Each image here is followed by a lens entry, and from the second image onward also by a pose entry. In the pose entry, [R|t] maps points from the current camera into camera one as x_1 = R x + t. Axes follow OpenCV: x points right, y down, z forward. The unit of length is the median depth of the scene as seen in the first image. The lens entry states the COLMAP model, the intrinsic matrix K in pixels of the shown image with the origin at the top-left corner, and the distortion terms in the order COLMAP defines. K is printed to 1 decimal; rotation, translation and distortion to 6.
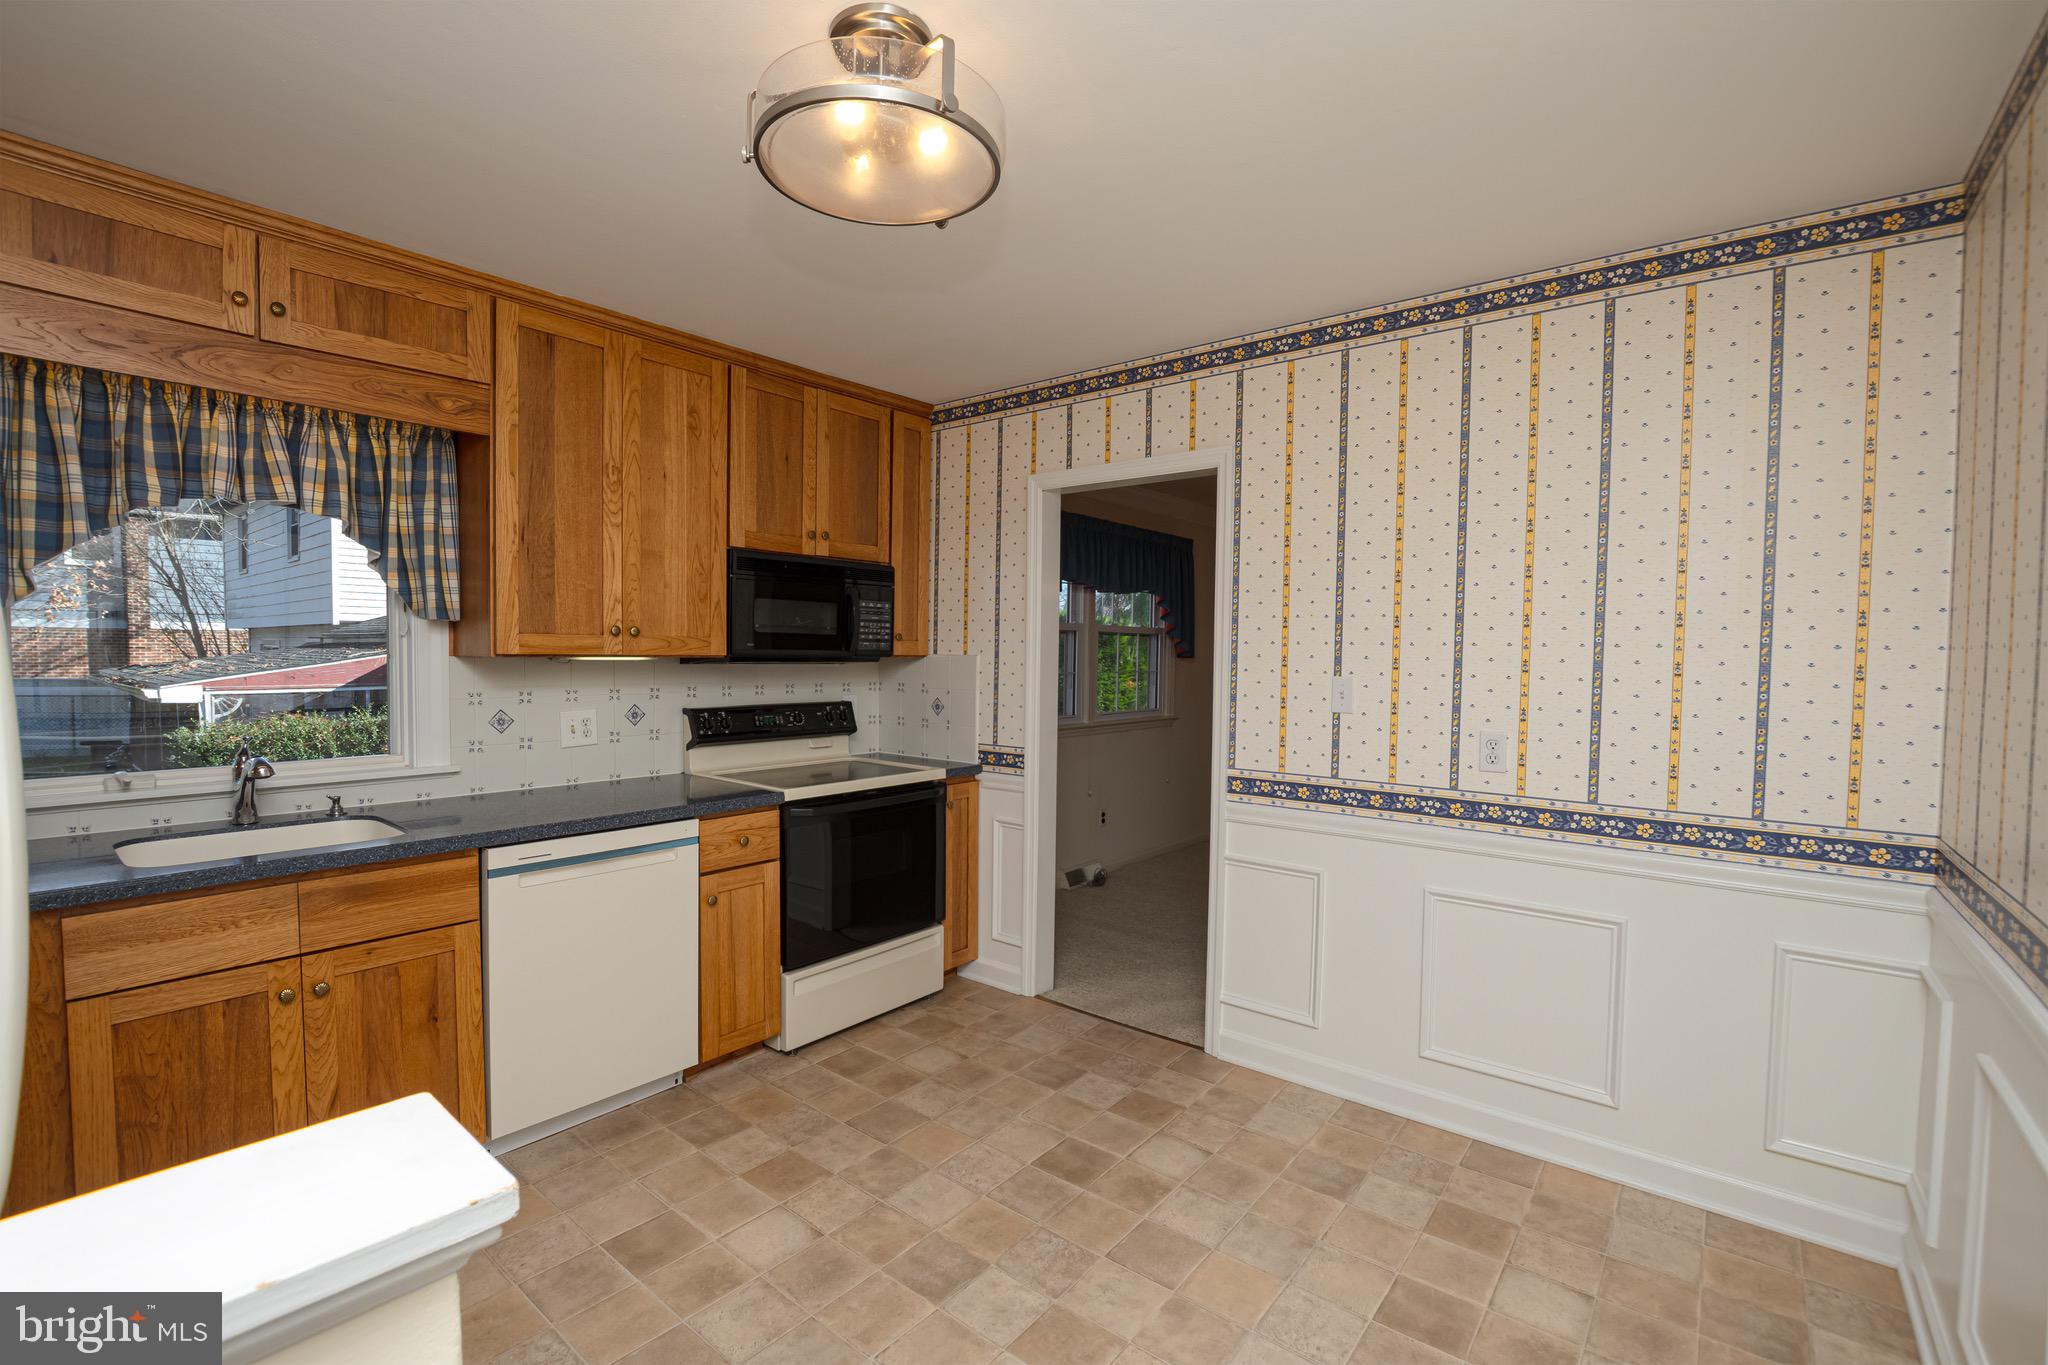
lens RADIAL K [[903.5, 0, 1020.4], [0, 903.5, 686.2], [0, 0, 1]] dist [-0.034851, 0.007824]
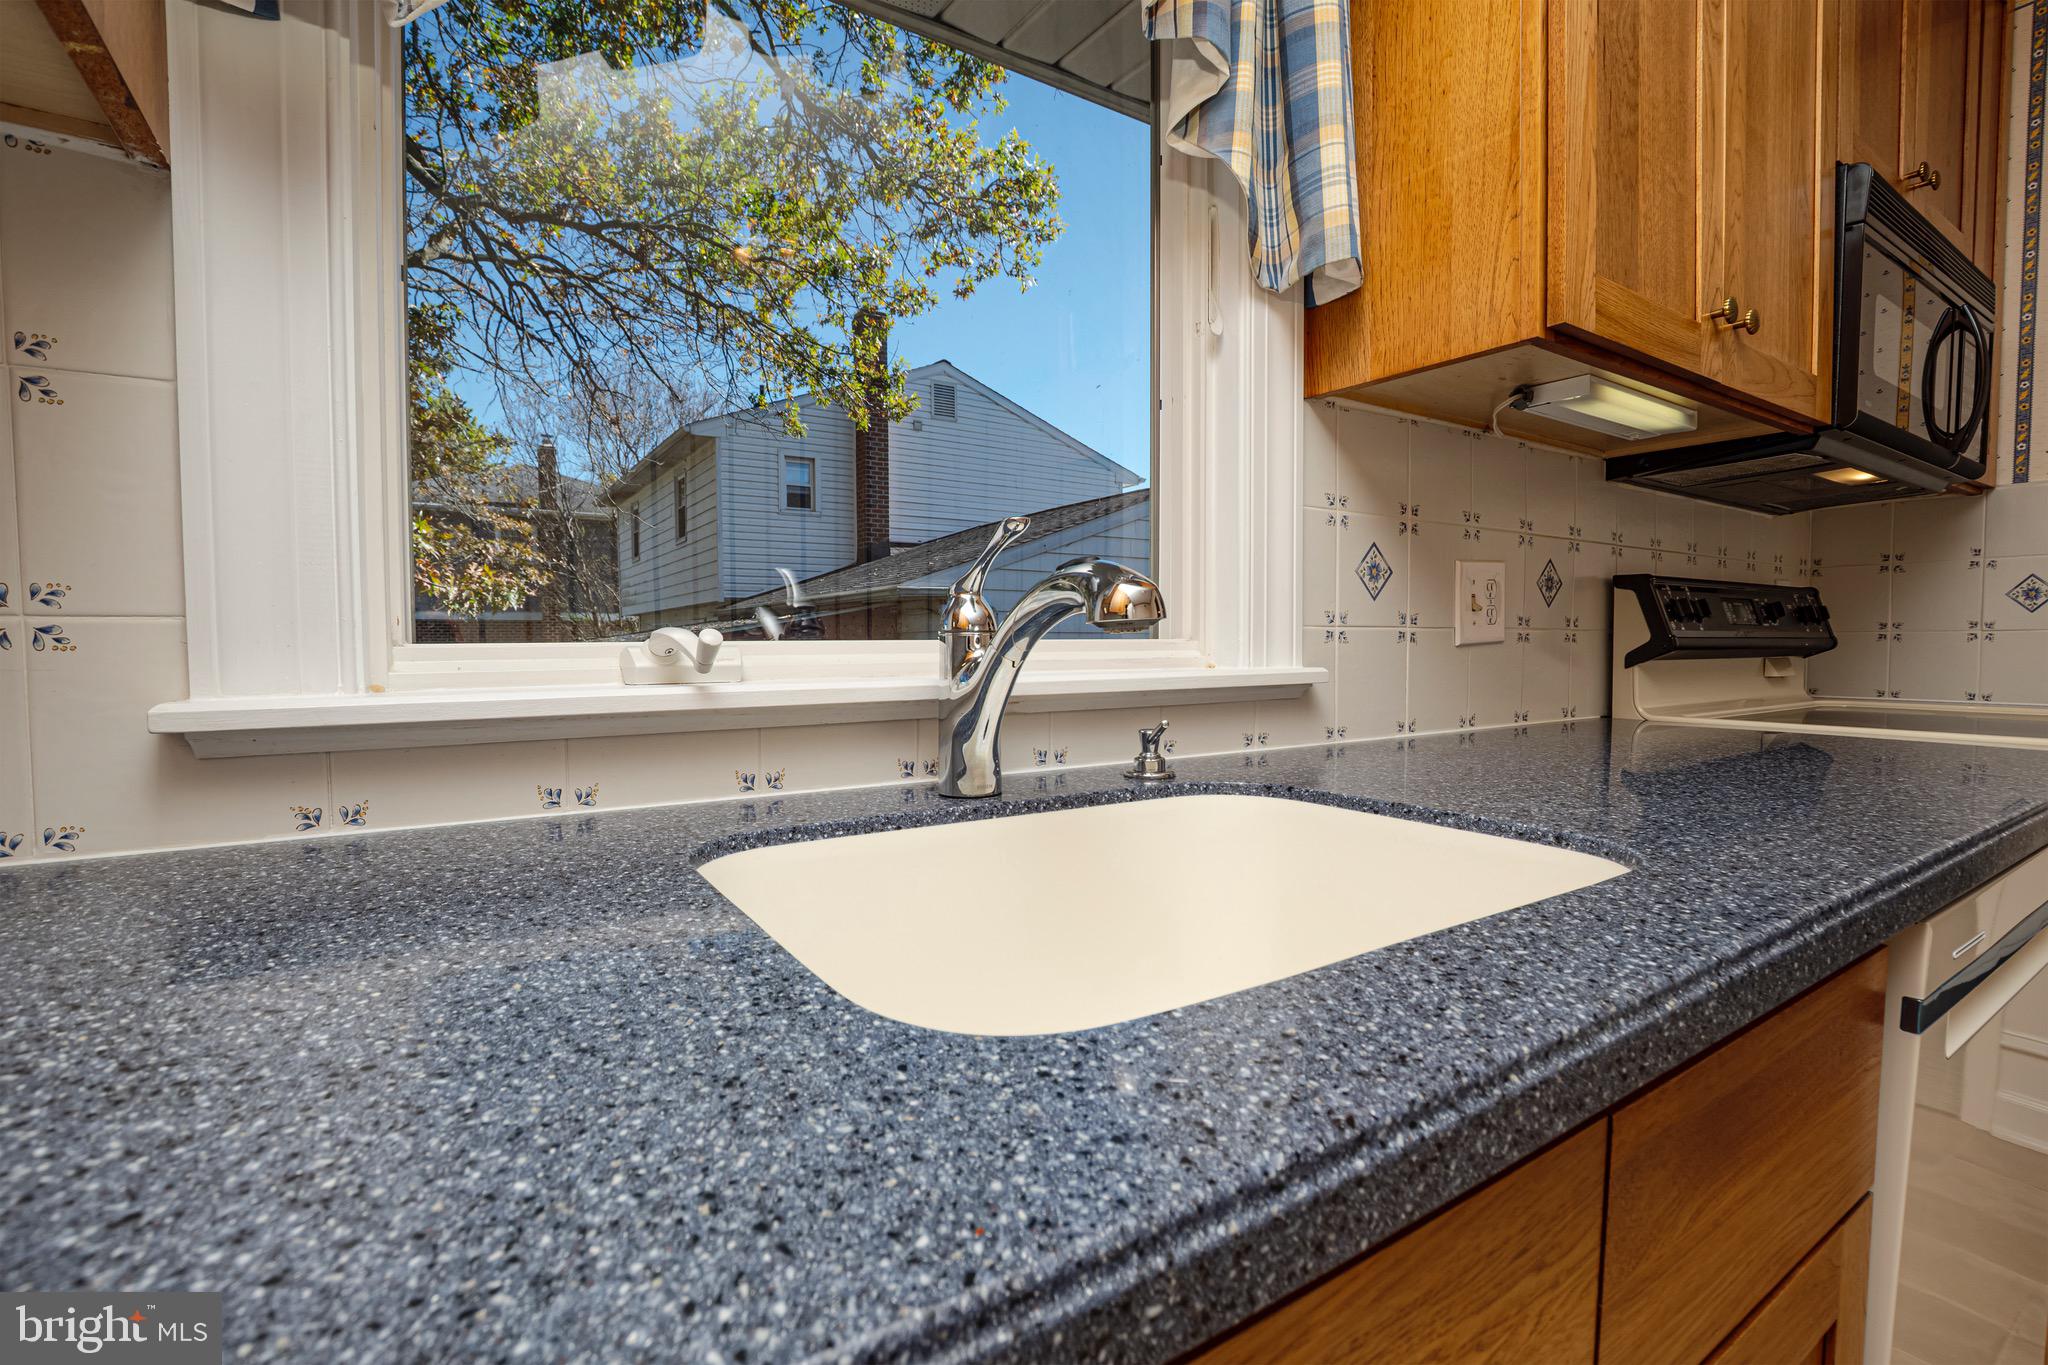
lens RADIAL K [[903.5, 0, 1020.4], [0, 903.5, 686.2], [0, 0, 1]] dist [-0.034851, 0.007824]
pose [[0.955411, -0.001872, -0.295273, -0.577125], [0.003388, 0.999984, 0.004623, 0.084910], [0.295260, -0.005417, 0.955402, 0.509143]]
